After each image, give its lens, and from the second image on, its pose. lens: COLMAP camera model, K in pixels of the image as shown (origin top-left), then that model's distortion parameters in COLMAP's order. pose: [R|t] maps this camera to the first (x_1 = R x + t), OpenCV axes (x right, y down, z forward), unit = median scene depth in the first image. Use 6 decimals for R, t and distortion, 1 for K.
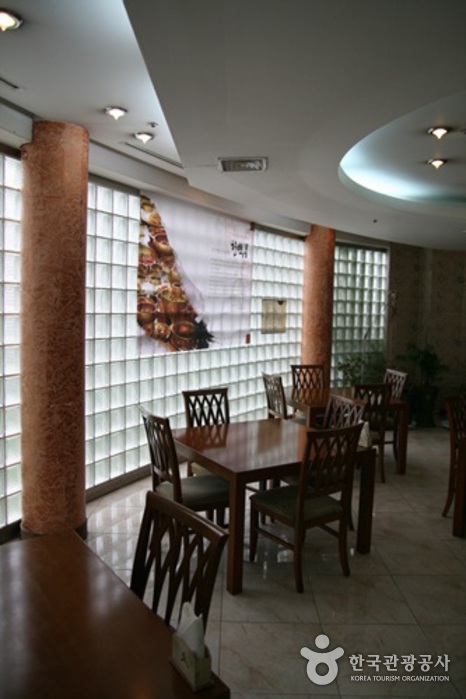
lens RADIAL K [[547.5, 0, 232.4], [0, 547.5, 348.0], [0, 0, 1]] dist [-0.053017, 0.001986]
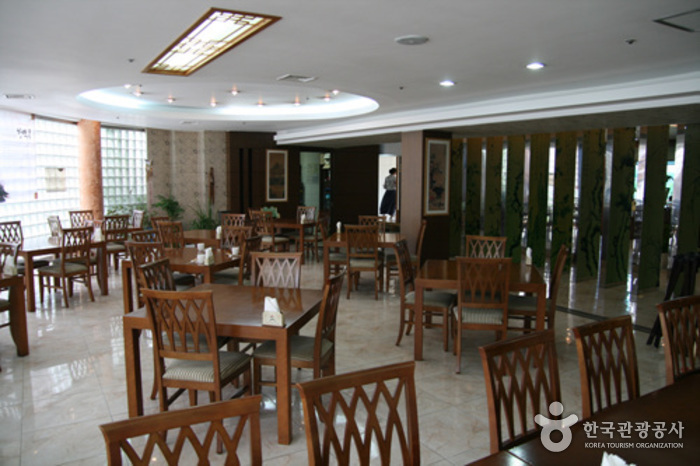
lens RADIAL K [[548.3, 0, 347.2], [0, 548.3, 239.5], [0, 0, 1]] dist [-0.053017, 0.001986]
pose [[0.863526, -0.079044, 0.498071, 0.019064], [0.054185, 0.996465, 0.064196, 0.047590], [-0.501384, -0.028447, 0.864757, -0.584737]]
